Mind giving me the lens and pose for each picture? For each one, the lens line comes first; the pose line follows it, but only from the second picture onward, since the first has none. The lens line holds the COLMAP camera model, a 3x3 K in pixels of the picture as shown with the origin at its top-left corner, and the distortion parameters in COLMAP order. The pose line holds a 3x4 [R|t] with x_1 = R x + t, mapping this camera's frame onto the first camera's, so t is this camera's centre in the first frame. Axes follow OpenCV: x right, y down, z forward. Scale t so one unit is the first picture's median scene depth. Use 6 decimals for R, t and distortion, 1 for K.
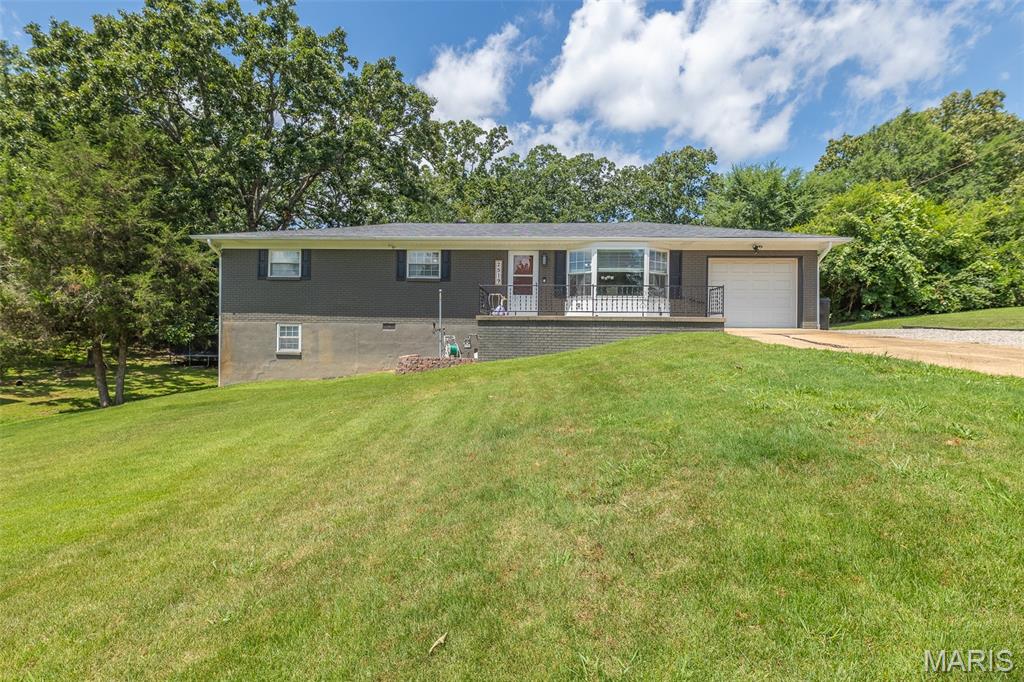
lens RADIAL K [[503.1, 0, 512.0], [0, 503.1, 341.0], [0, 0, 1]] dist [0.002993, 0.000249]
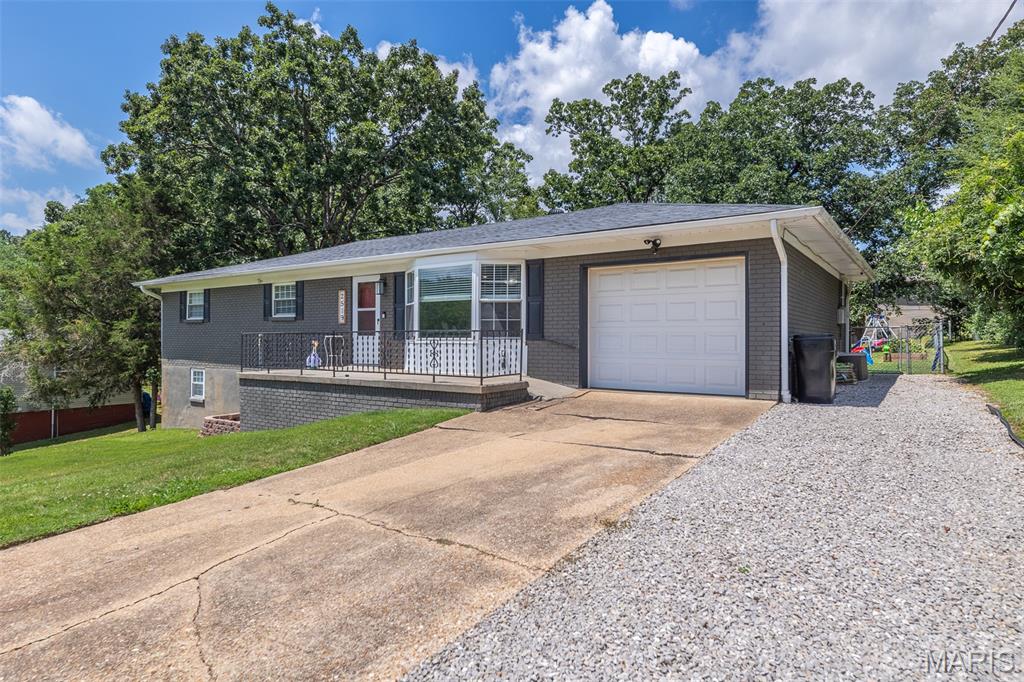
lens RADIAL K [[593.2, 0, 512.0], [0, 593.2, 341.0], [0, 0, 1]] dist [0.001936, 0.000388]
pose [[0.846309, -0.008968, -0.532616, 0.670761], [0.007023, 0.999959, -0.005678, -0.078217], [0.532645, 0.001065, 0.846338, 0.382519]]
